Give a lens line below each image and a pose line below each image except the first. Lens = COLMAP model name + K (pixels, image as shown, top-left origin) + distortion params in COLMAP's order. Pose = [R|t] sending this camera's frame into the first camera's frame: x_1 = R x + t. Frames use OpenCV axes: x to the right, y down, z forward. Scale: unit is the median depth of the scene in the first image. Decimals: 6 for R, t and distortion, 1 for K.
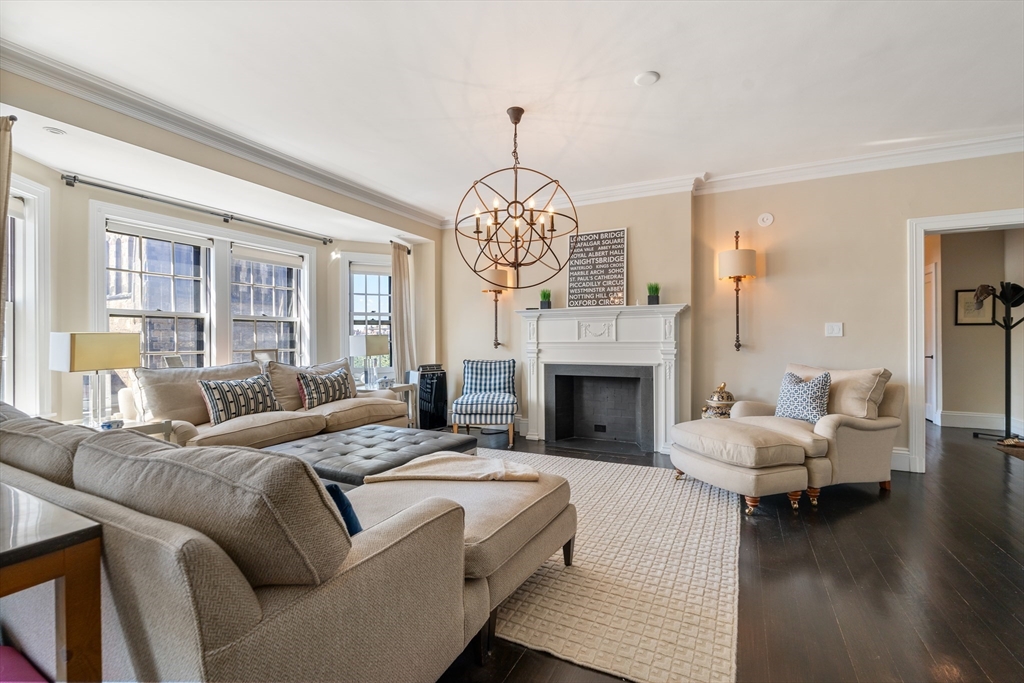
lens RADIAL K [[460.3, 0, 507.8], [0, 460.3, 345.7], [0, 0, 1]] dist [-0.003633, -0.000275]
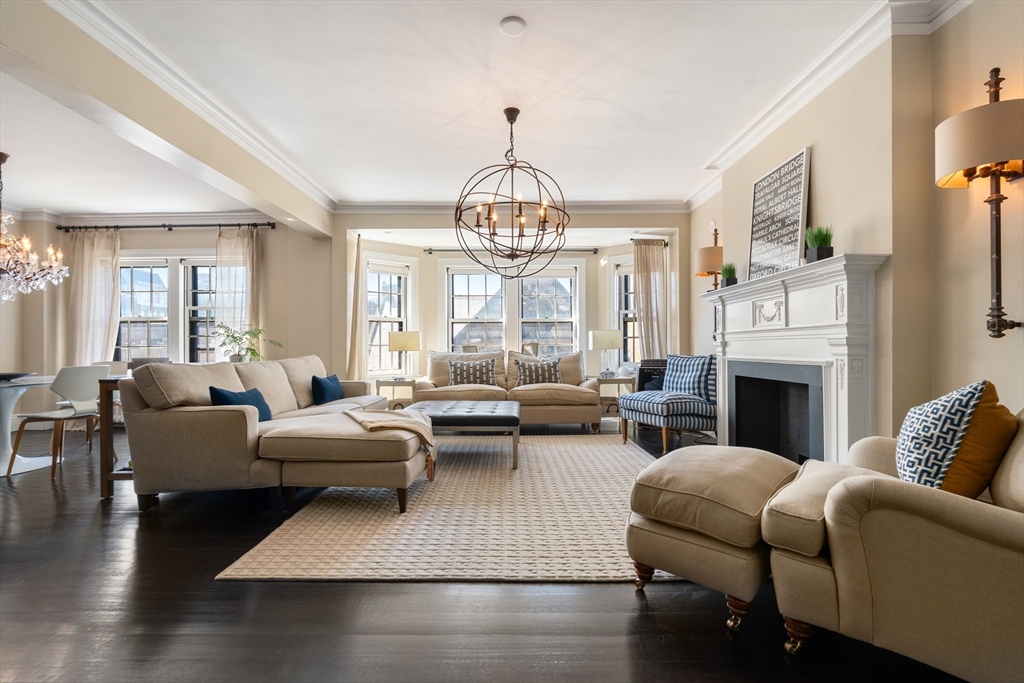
lens RADIAL K [[460.3, 0, 507.8], [0, 460.3, 345.7], [0, 0, 1]] dist [-0.003633, -0.000275]
pose [[0.435657, -0.002715, -0.900109, 0.642746], [-0.011000, 0.999905, -0.008340, 0.026752], [0.900046, 0.013535, 0.435585, 0.352506]]
